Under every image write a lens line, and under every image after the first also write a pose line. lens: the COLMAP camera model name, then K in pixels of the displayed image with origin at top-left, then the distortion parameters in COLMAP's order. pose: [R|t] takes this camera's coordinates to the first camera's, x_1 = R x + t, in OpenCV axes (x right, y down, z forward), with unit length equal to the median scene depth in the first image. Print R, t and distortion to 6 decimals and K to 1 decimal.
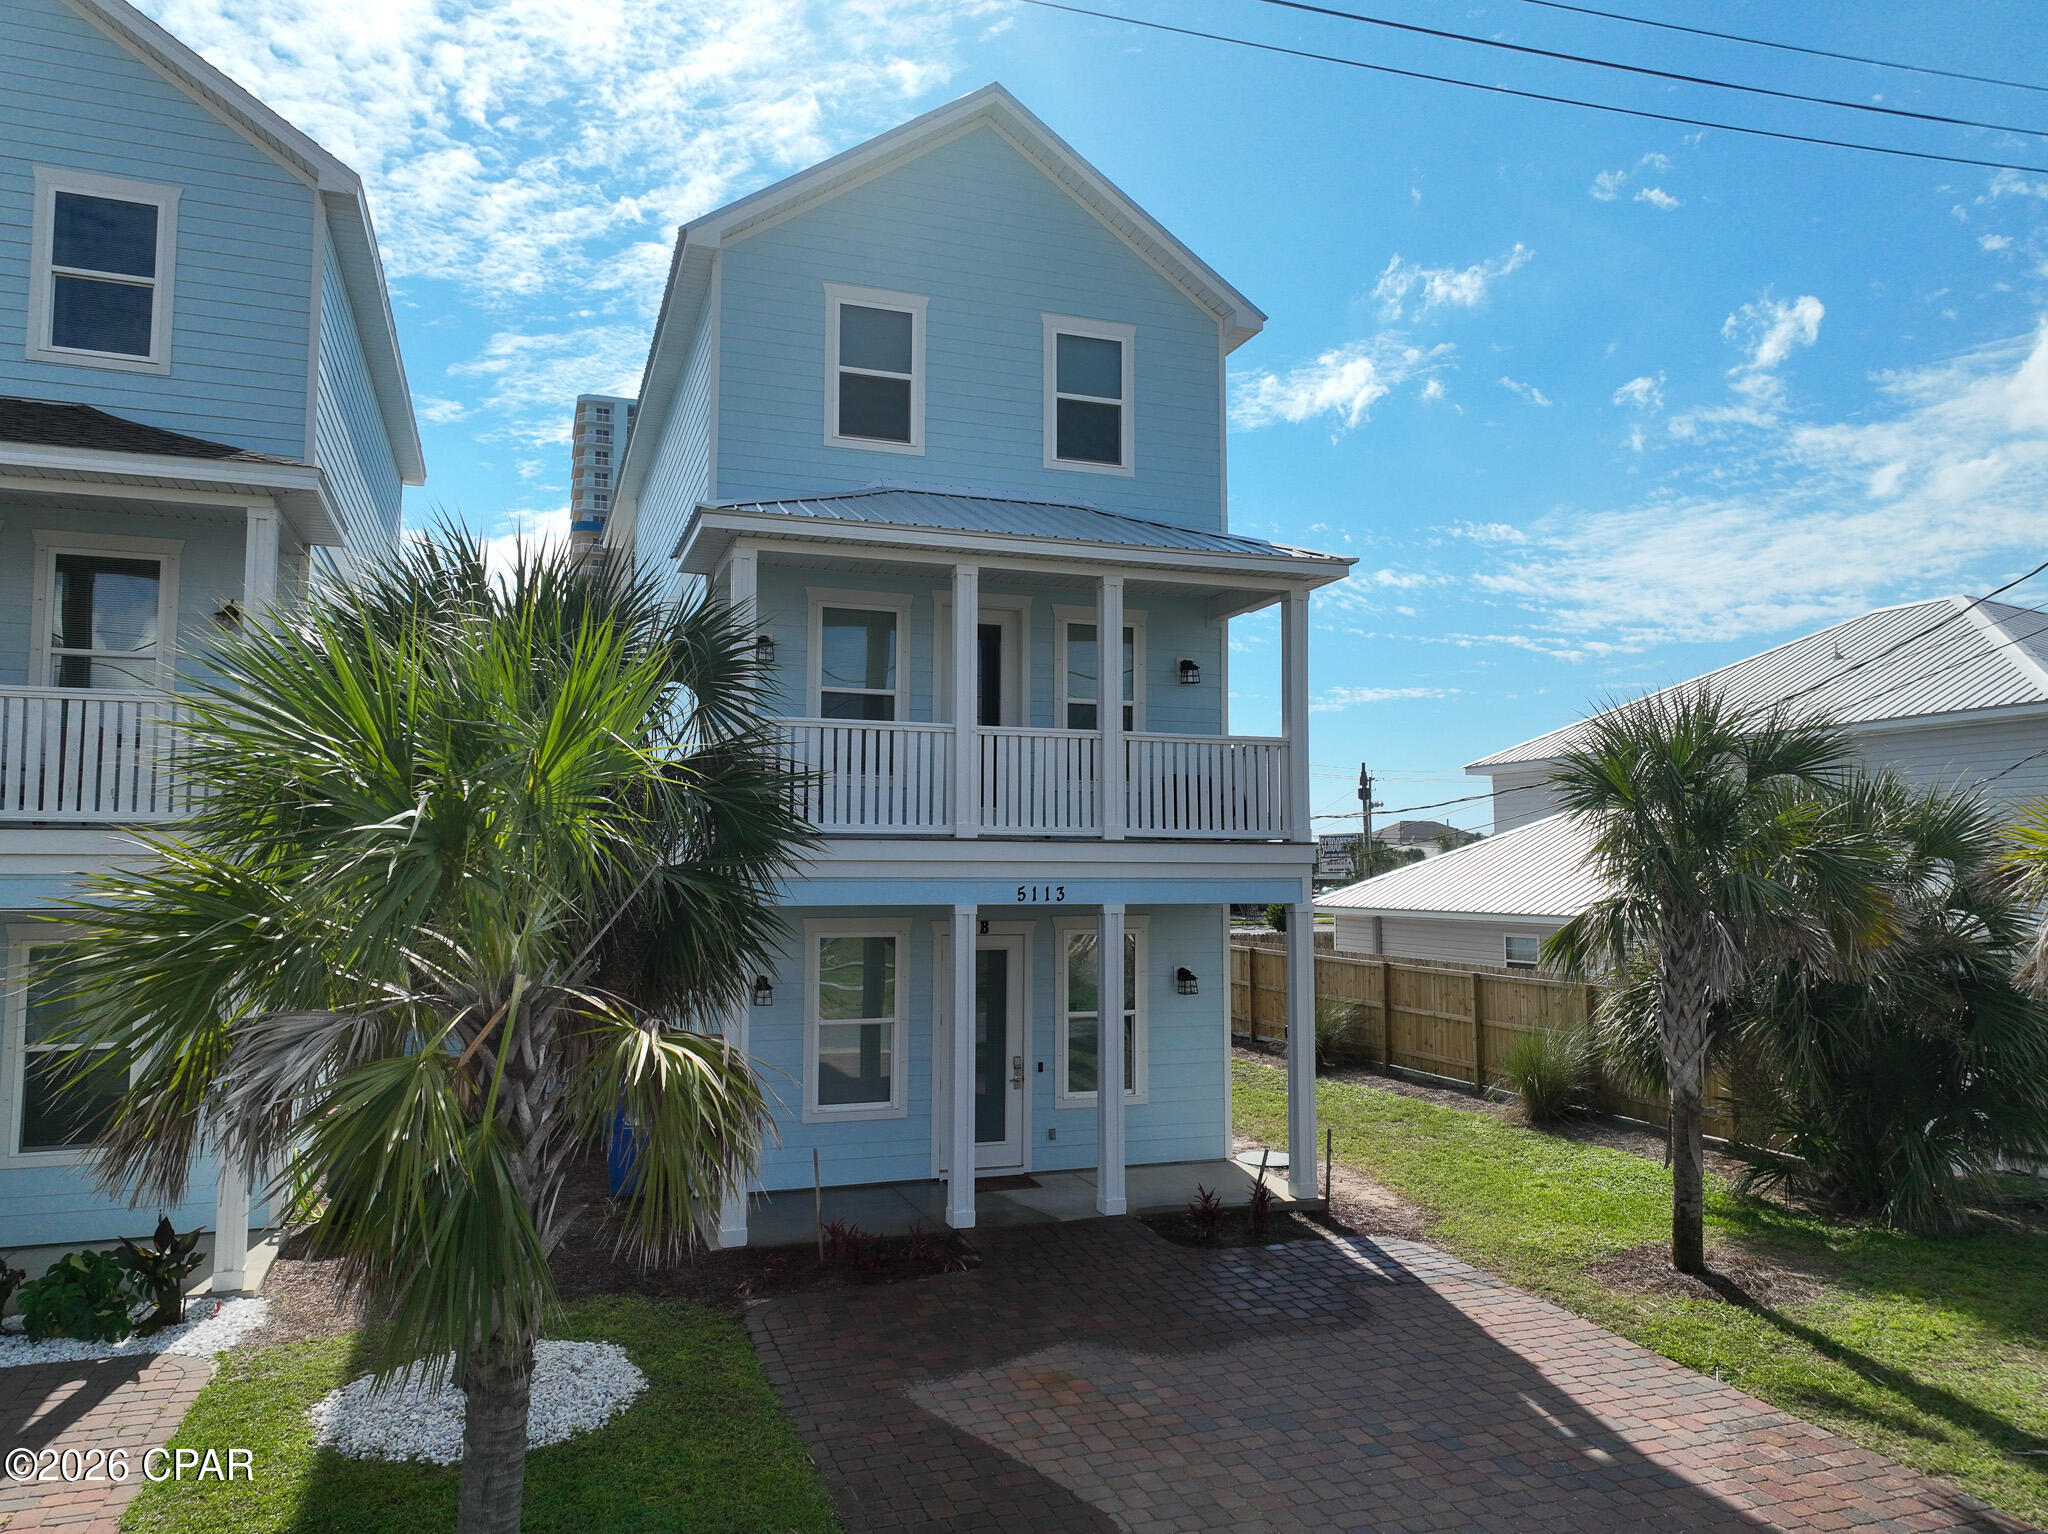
lens RADIAL K [[1442.3, 0, 1035.8], [0, 1442.3, 765.0], [0, 0, 1]] dist [-0.007789, 0.024504]
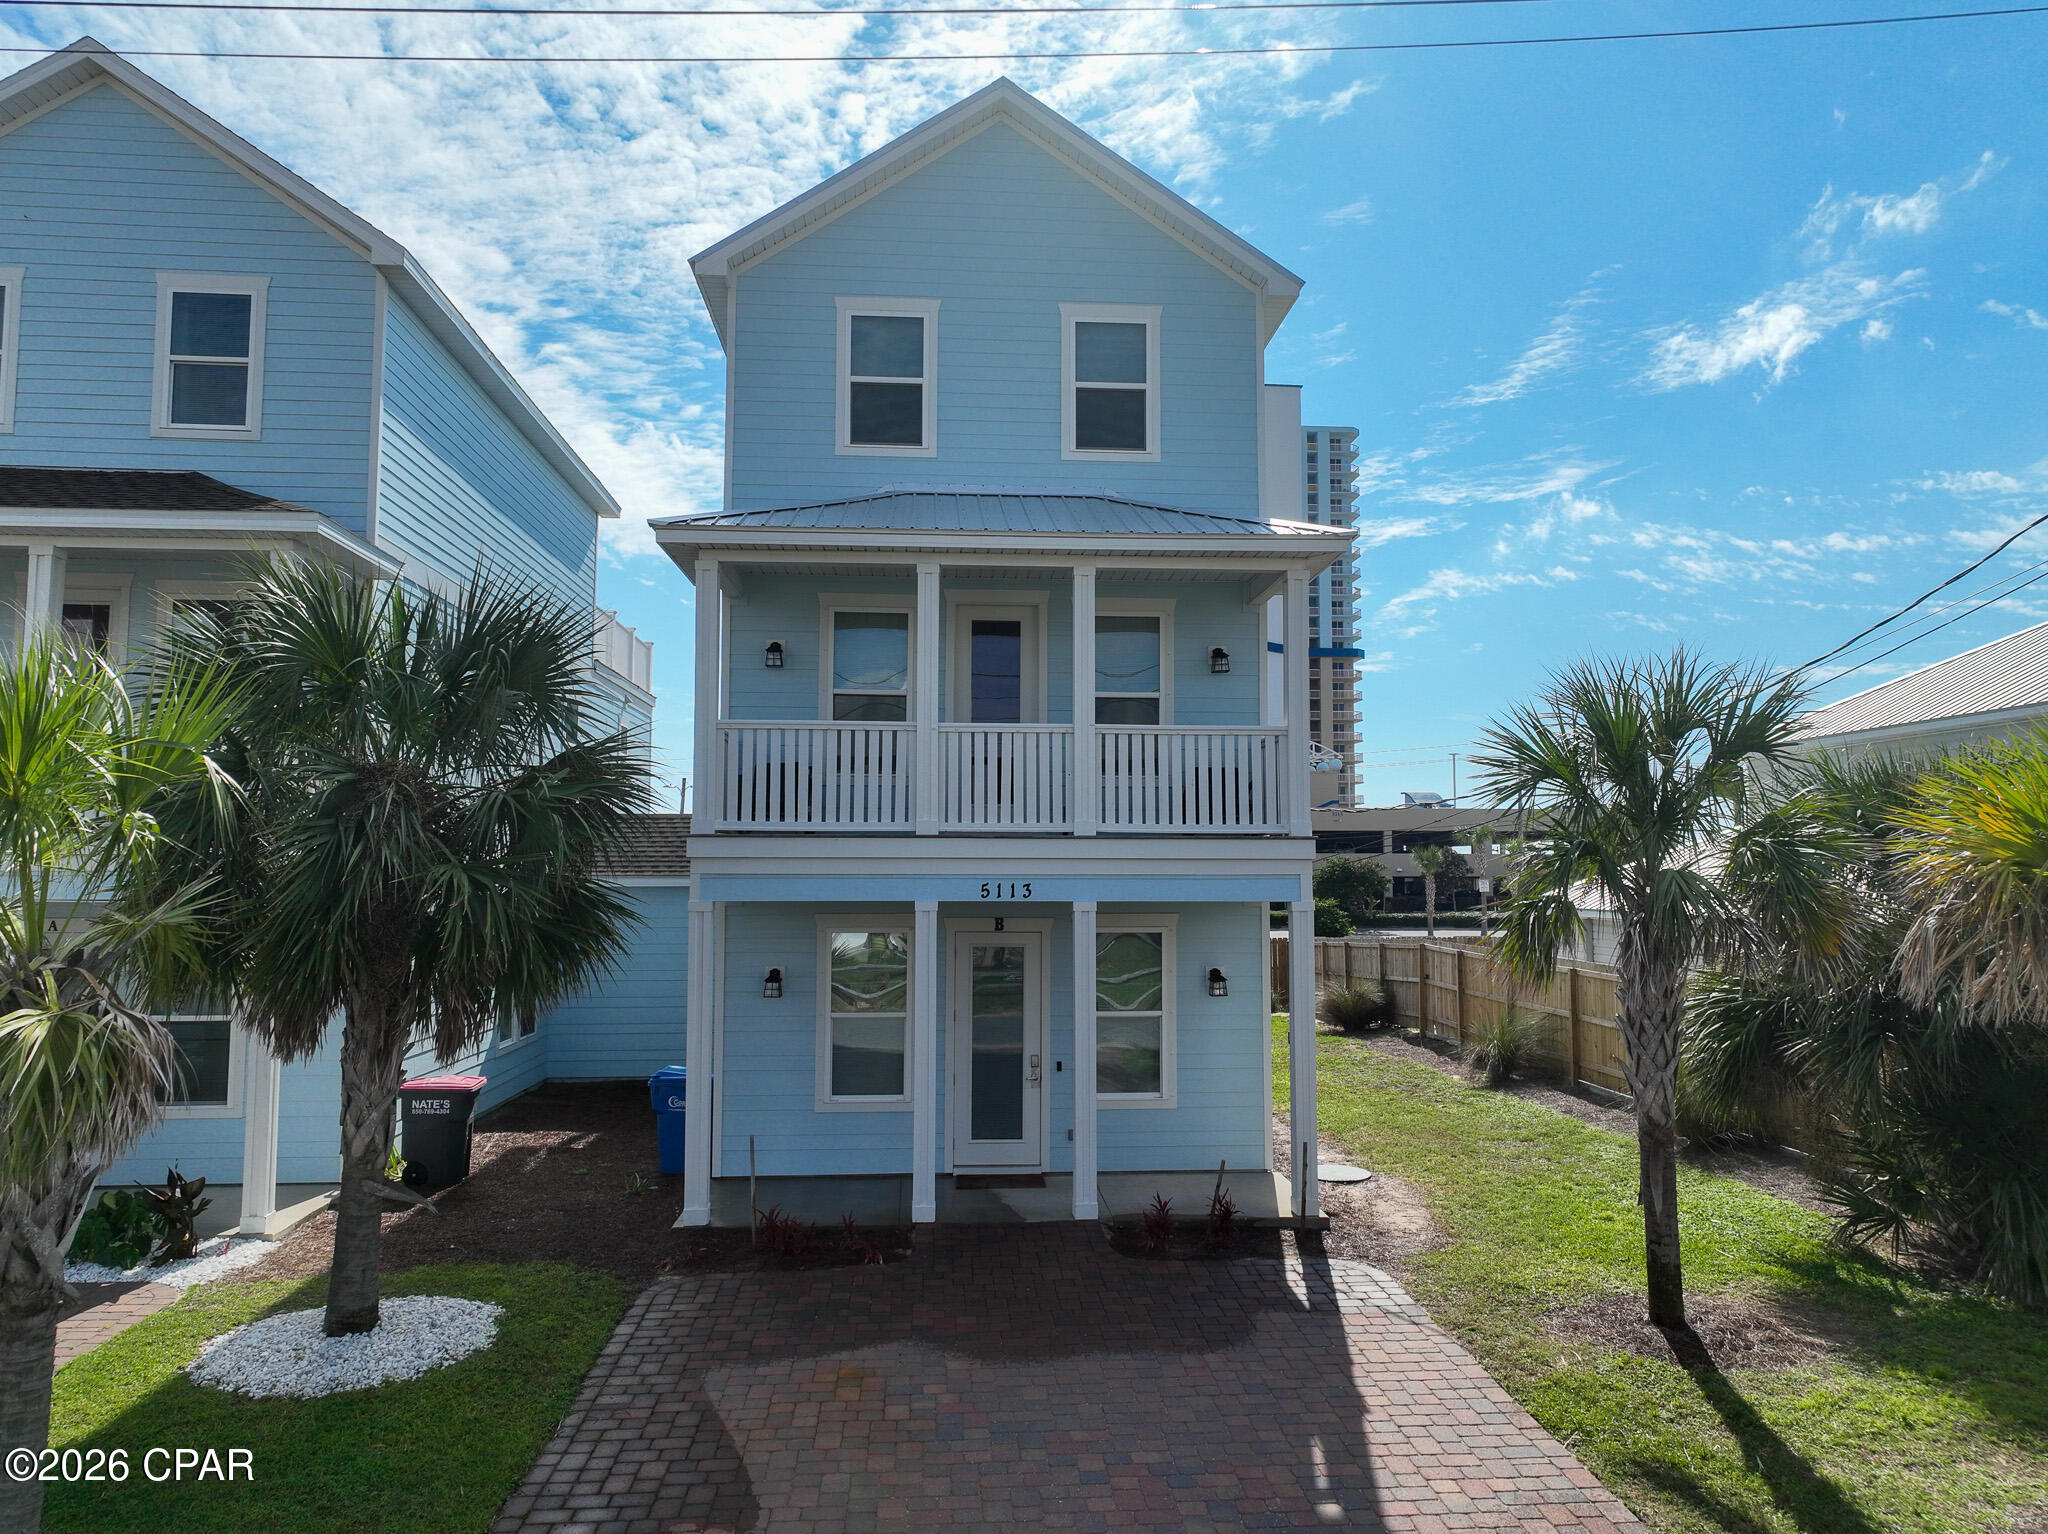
lens RADIAL K [[1442.3, 0, 1036.1], [0, 1442.3, 763.1], [0, 0, 1]] dist [-0.007789, 0.024504]
pose [[0.963483, -0.020963, -0.266949, 0.261768], [0.020641, 0.999779, -0.004014, 0.005587], [0.266974, -0.001642, 0.963702, 0.045437]]
